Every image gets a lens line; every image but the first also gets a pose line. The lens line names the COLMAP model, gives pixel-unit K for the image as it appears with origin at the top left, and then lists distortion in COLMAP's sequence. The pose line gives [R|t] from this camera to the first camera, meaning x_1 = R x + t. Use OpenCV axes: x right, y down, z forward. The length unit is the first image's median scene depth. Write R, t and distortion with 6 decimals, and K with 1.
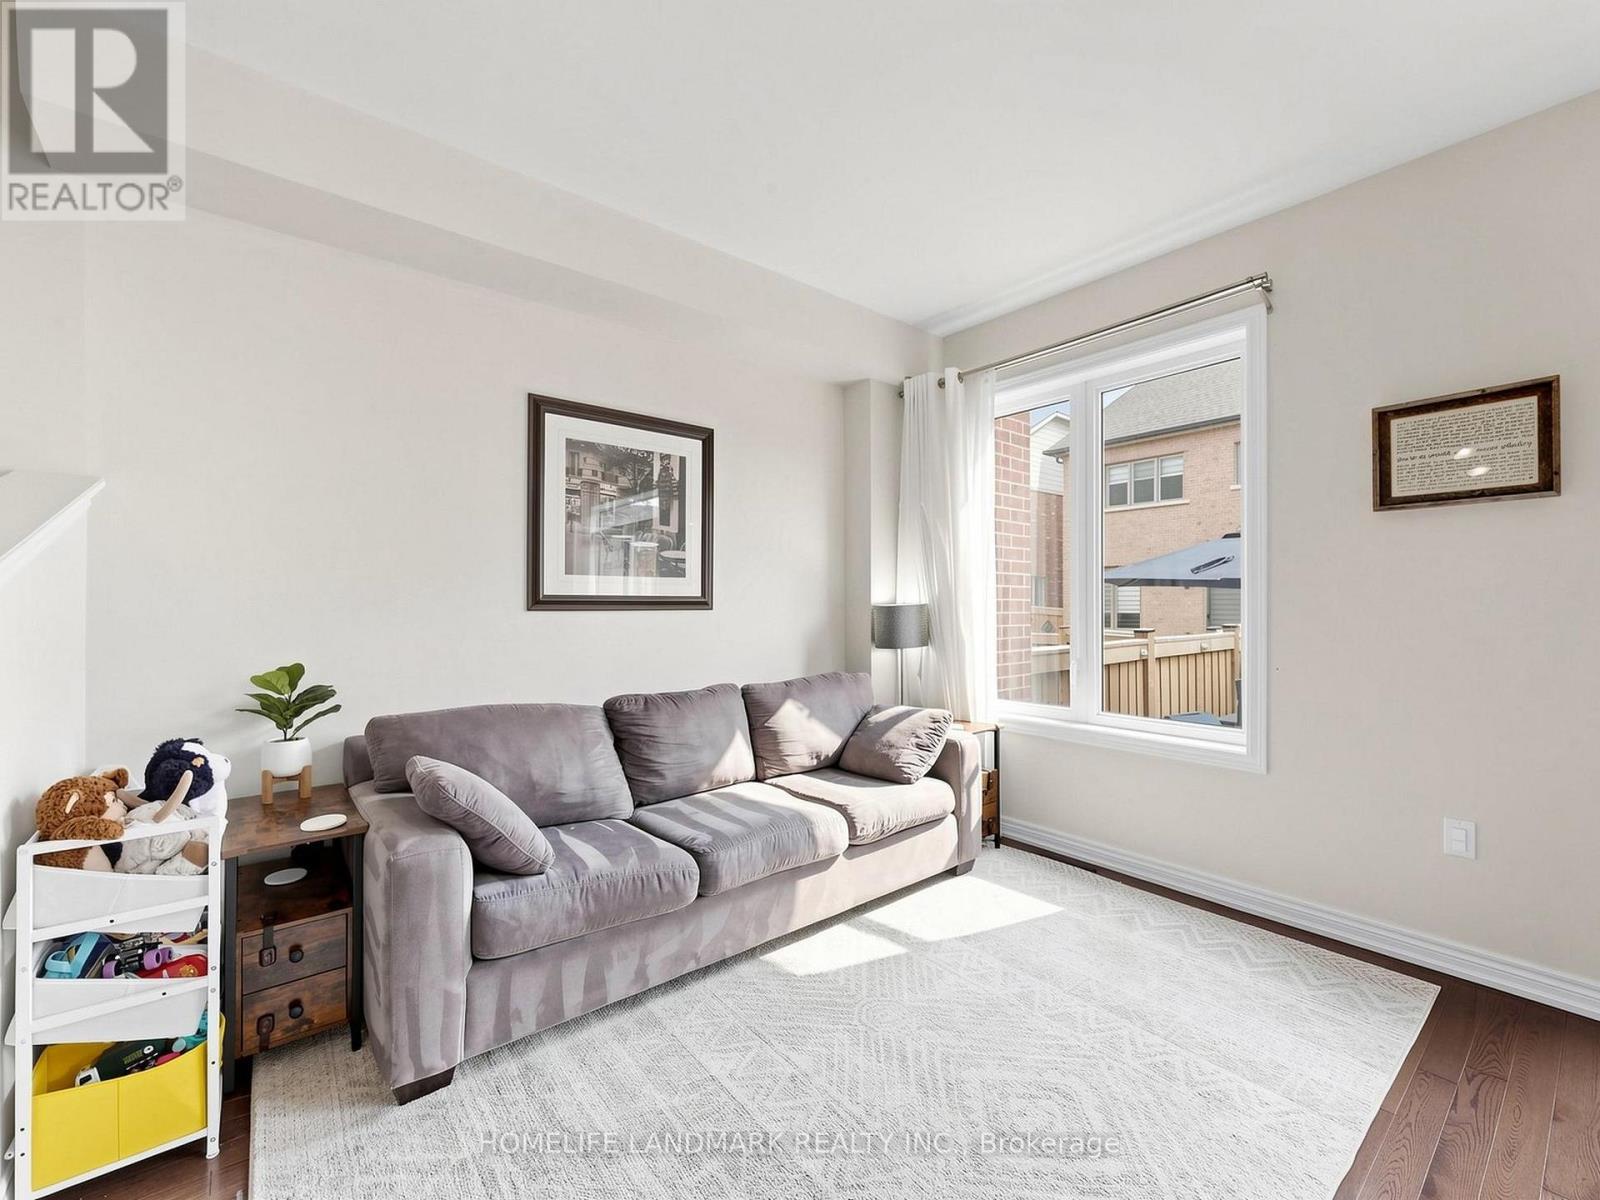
lens RADIAL K [[681.4, 0, 798.6], [0, 681.4, 610.1], [0, 0, 1]] dist [0.012160, 0.000006]
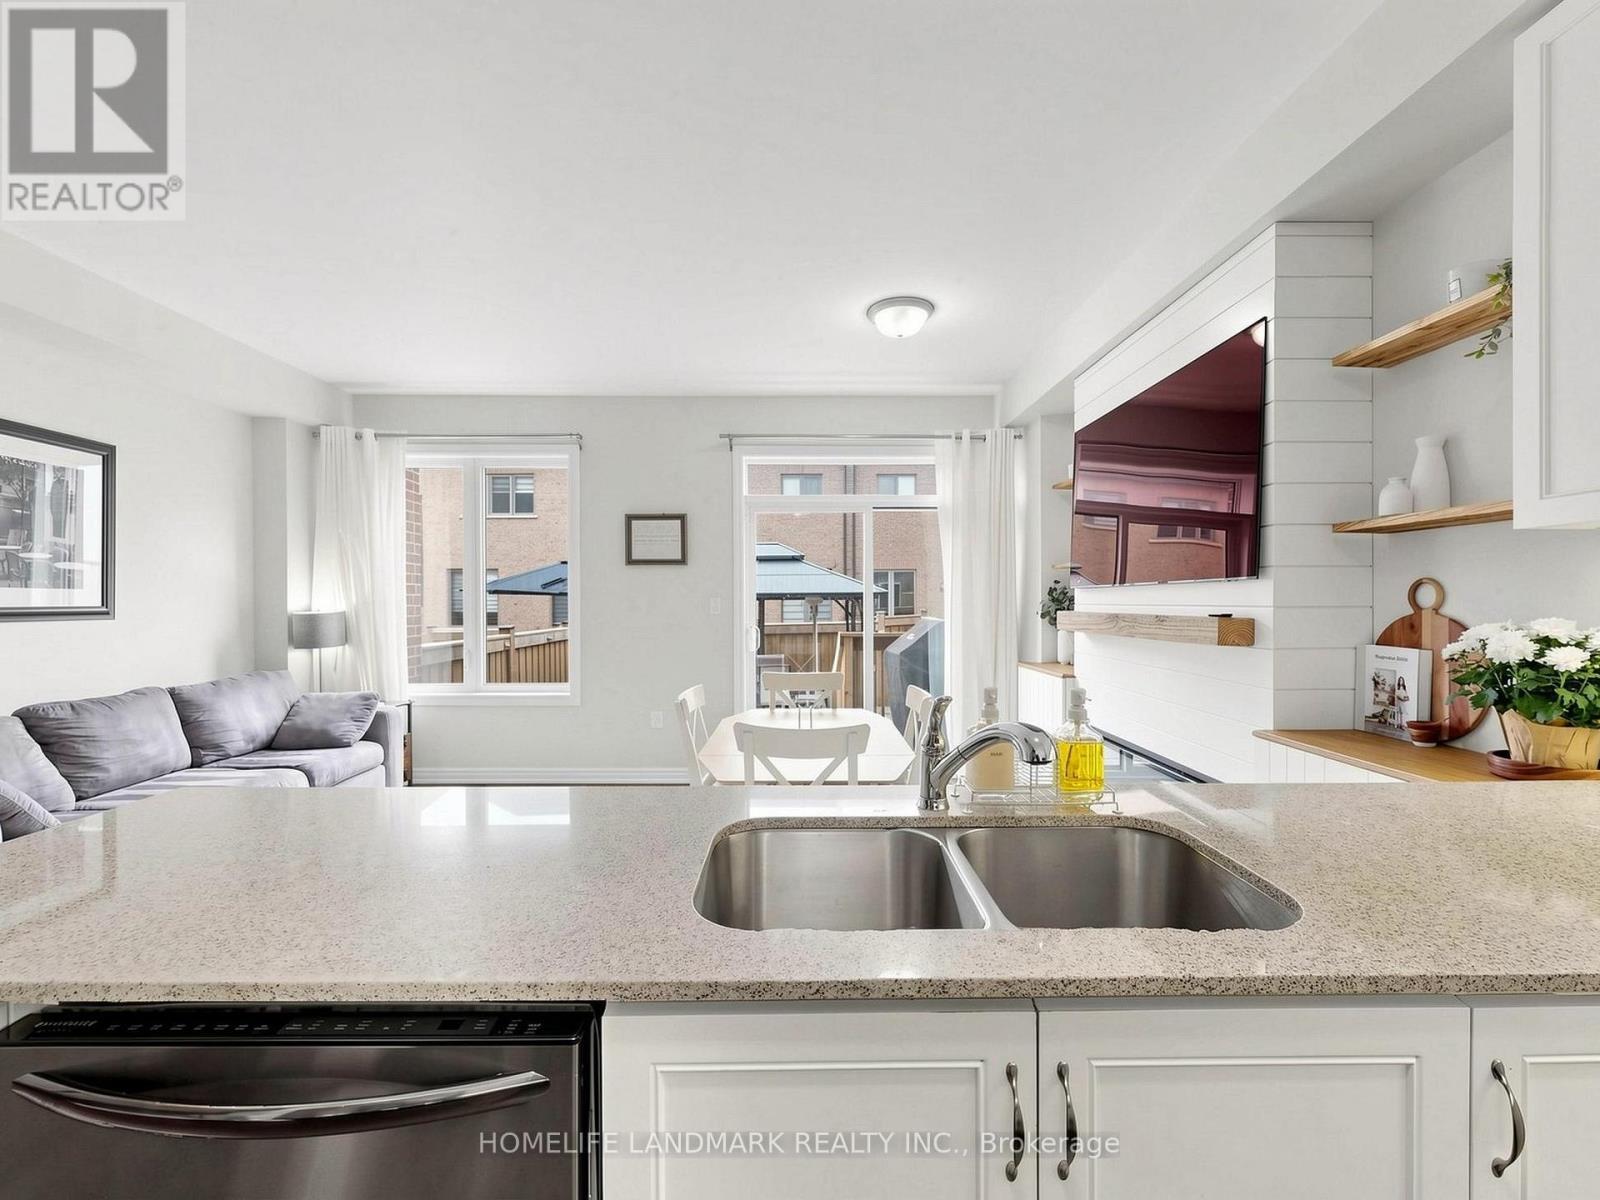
lens RADIAL K [[681.4, 0, 793.9], [0, 681.4, 600.8], [0, 0, 1]] dist [0.012160, 0.000006]
pose [[0.639121, 0.003278, 0.769099, -0.274514], [0.003864, 0.999965, -0.007473, -0.017235], [-0.769097, 0.007748, 0.639085, -0.469855]]
